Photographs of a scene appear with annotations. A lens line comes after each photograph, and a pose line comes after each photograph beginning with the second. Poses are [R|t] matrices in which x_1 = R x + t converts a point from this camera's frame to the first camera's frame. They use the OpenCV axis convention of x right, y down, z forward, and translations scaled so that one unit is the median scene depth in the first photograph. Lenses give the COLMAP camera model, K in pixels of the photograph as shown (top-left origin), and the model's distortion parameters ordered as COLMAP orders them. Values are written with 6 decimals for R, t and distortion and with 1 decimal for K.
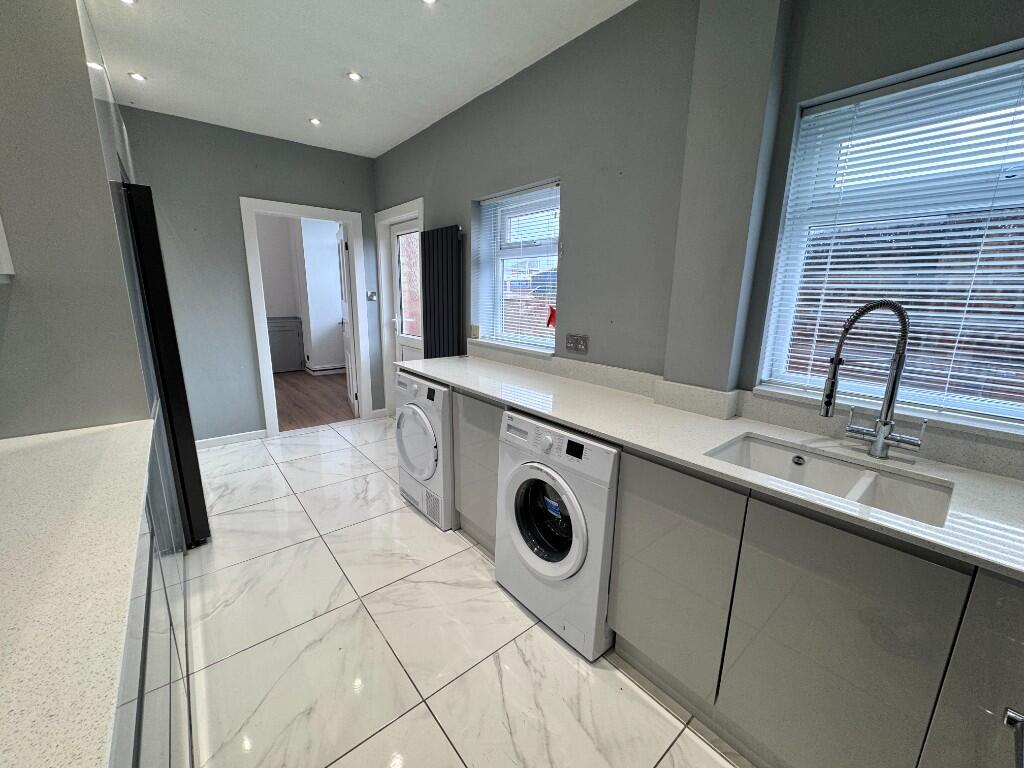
lens RADIAL K [[407.2, 0, 512.0], [0, 407.2, 384.0], [0, 0, 1]] dist [0.001232, 0.000366]
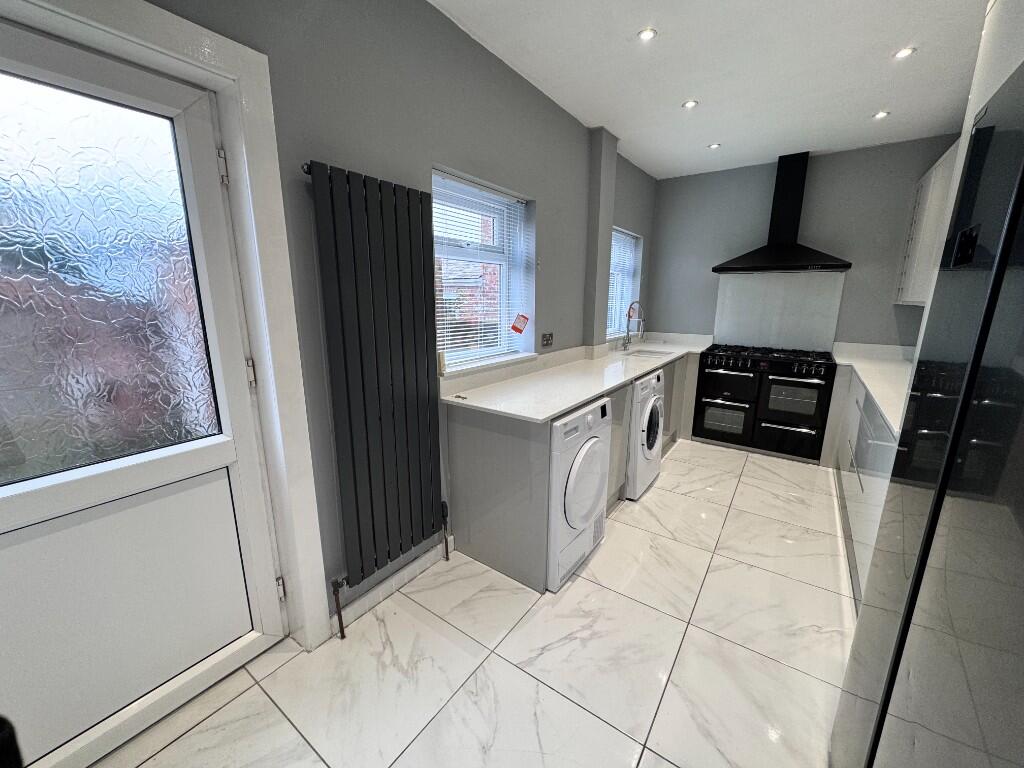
lens RADIAL K [[407.2, 0, 512.0], [0, 407.2, 384.0], [0, 0, 1]] dist [0.001232, 0.000366]
pose [[-0.260997, -0.230810, 0.937340, -1.056764], [0.197342, 0.937733, 0.285856, -0.363644], [-0.944953, 0.259584, -0.199197, 1.424060]]
